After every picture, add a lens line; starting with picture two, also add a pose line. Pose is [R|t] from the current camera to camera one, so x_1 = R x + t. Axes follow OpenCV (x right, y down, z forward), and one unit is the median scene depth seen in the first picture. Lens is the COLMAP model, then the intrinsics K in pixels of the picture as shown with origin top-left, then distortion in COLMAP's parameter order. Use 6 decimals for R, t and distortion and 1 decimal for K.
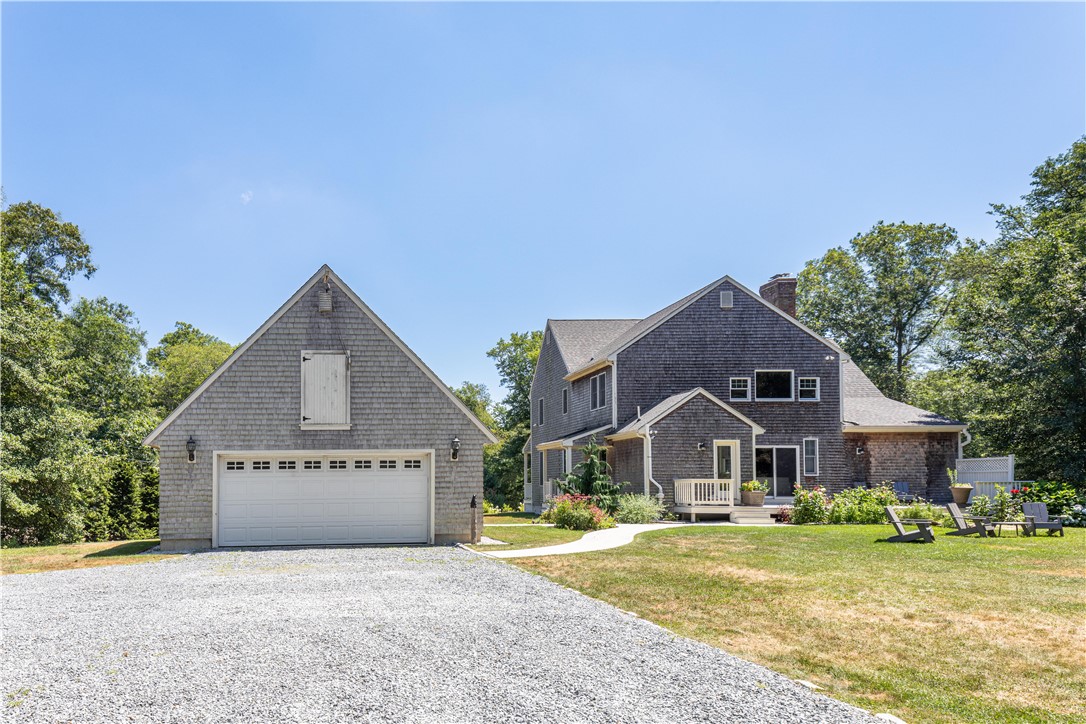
lens RADIAL K [[1045.6, 0, 541.9], [0, 1045.6, 433.4], [0, 0, 1]] dist [-0.004303, -0.002155]
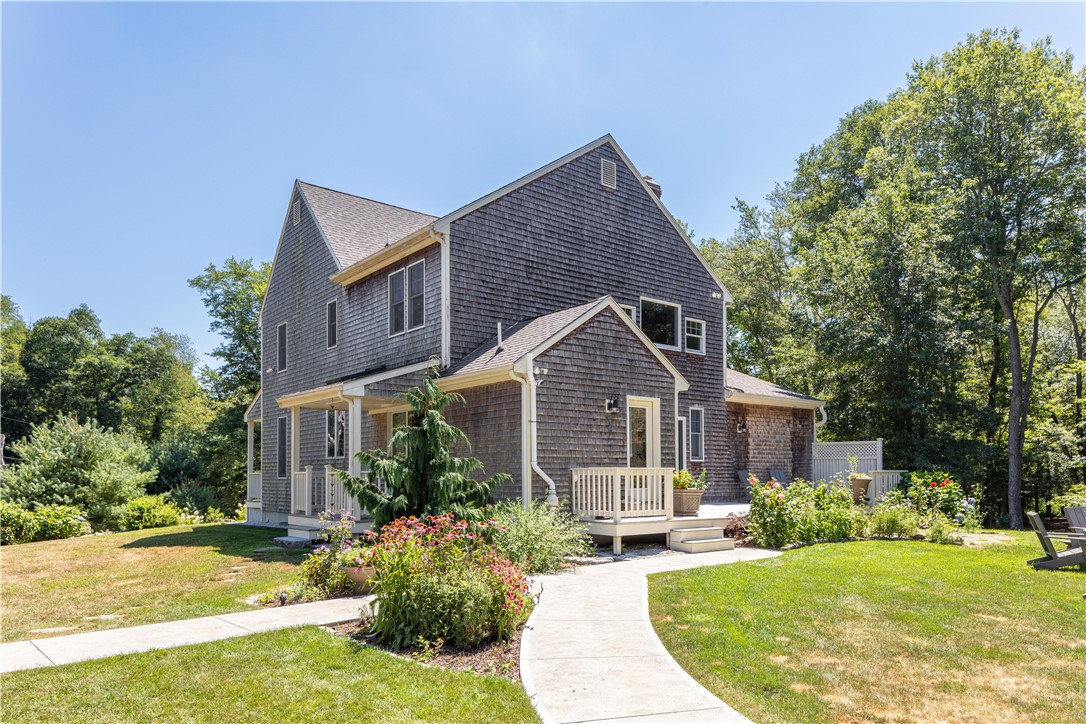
lens RADIAL K [[728.6, 0, 539.9], [0, 728.6, 445.6], [0, 0, 1]] dist [0.033741, -0.000922]
pose [[0.932498, 0.011615, 0.360989, -0.013939], [-0.018416, 0.999712, 0.015404, 0.025145], [-0.360706, -0.021012, 0.932443, 0.606650]]
